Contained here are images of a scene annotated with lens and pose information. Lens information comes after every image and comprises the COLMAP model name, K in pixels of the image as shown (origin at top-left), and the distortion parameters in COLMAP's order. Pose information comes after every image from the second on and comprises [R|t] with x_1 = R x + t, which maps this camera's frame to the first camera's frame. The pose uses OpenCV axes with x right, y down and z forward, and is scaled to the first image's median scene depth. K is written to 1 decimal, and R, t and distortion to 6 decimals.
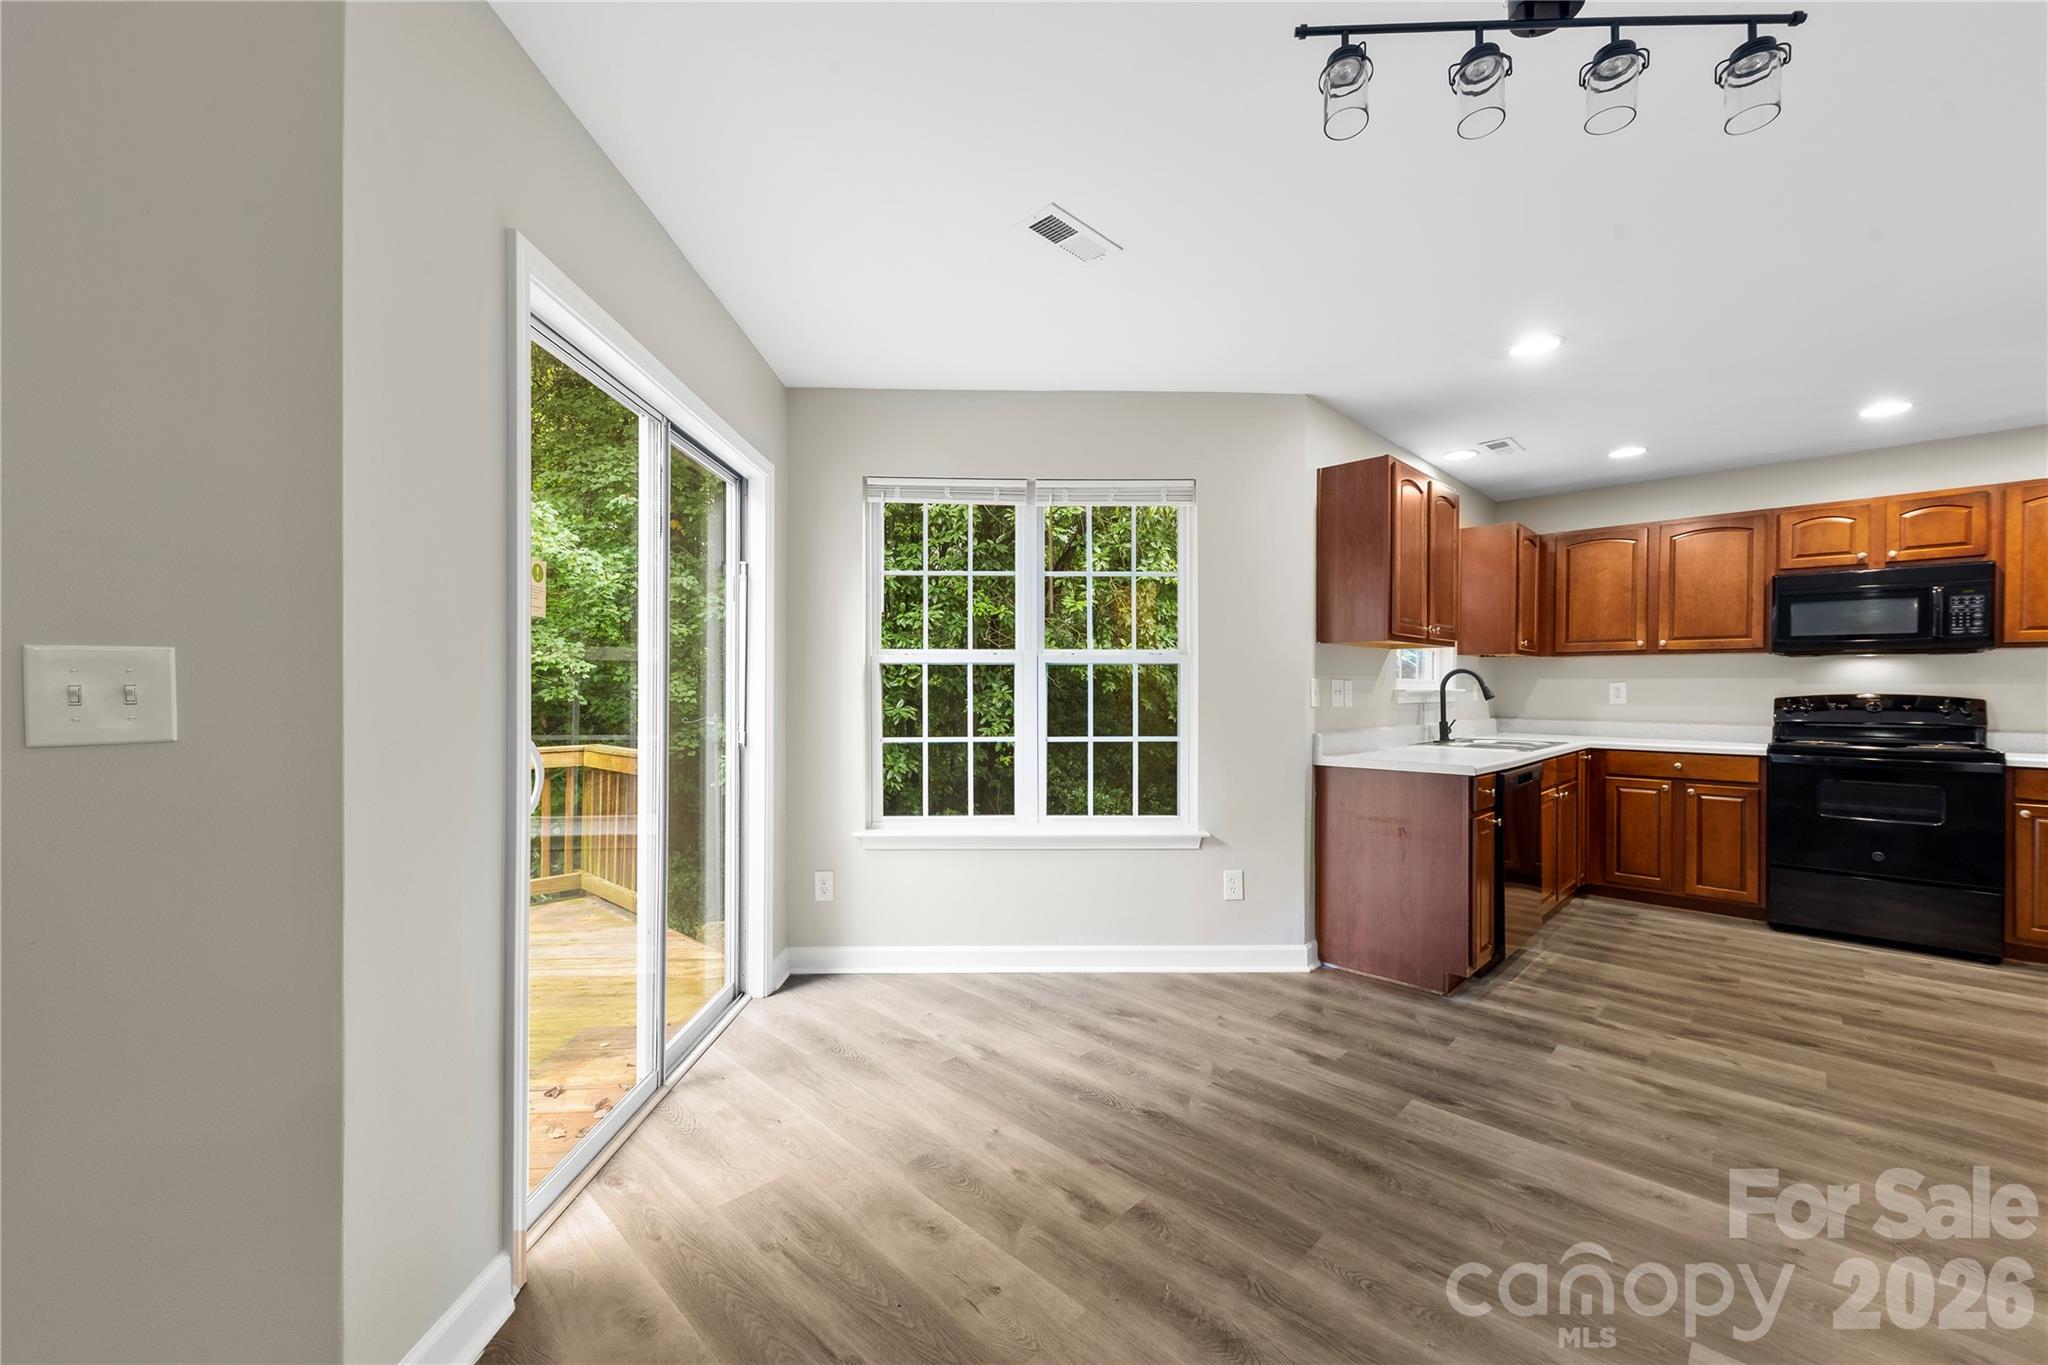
lens RADIAL K [[816.2, 0, 1010.3], [0, 816.2, 693.2], [0, 0, 1]] dist [0.015821, -0.002308]
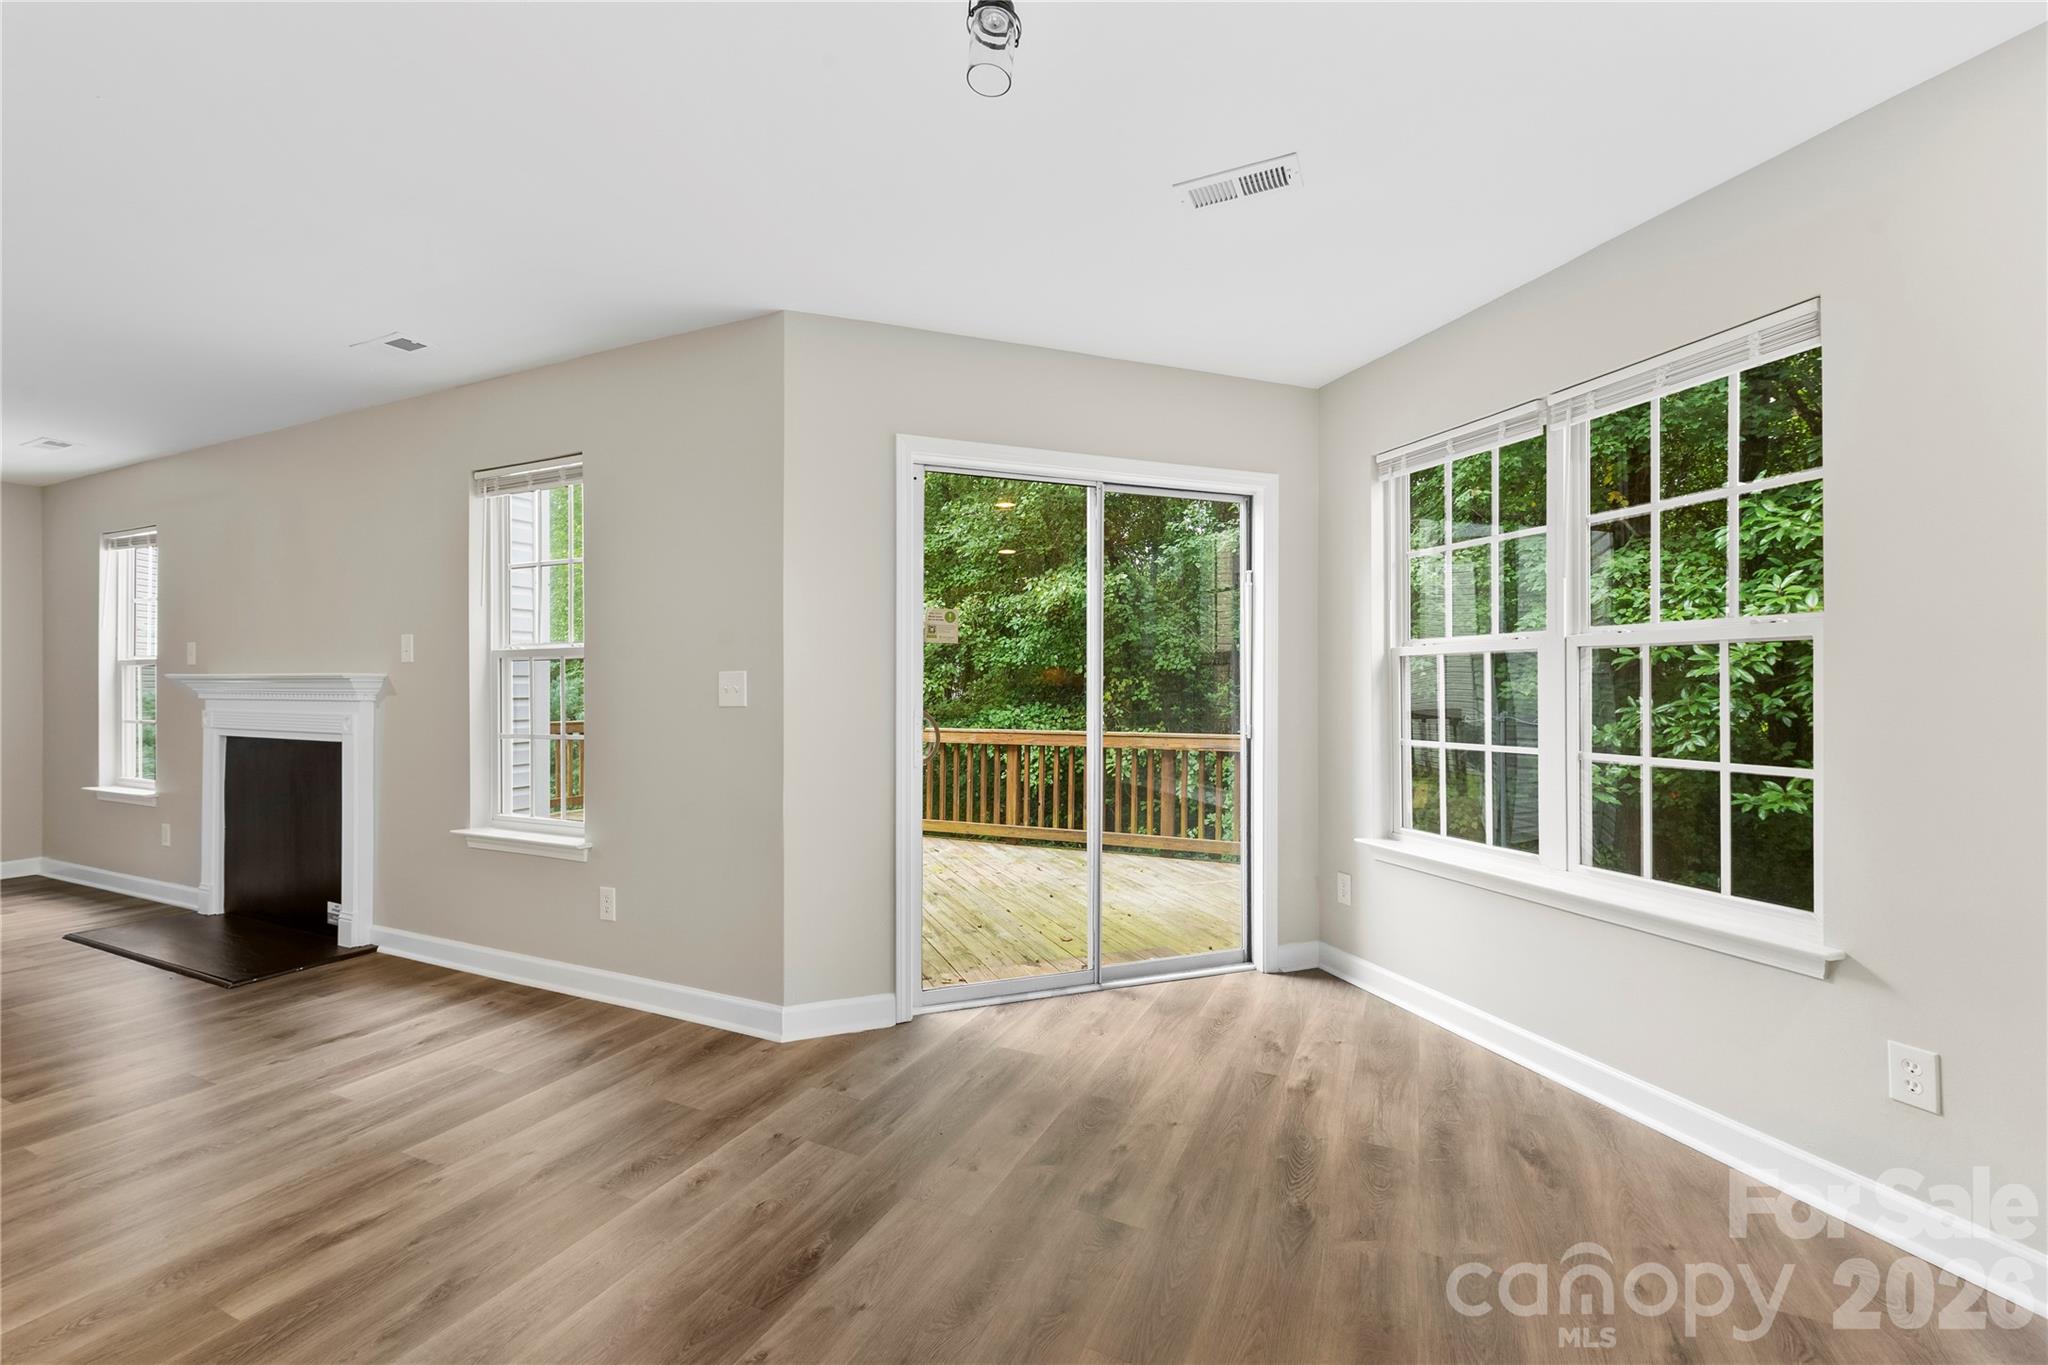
lens RADIAL K [[816.2, 0, 1030.7], [0, 816.2, 696.1], [0, 0, 1]] dist [0.015821, -0.002308]
pose [[0.328226, 0.004353, -0.944589, 0.562276], [-0.005518, 0.999981, 0.002691, 0.006101], [0.944583, 0.004329, 0.328244, 0.325638]]
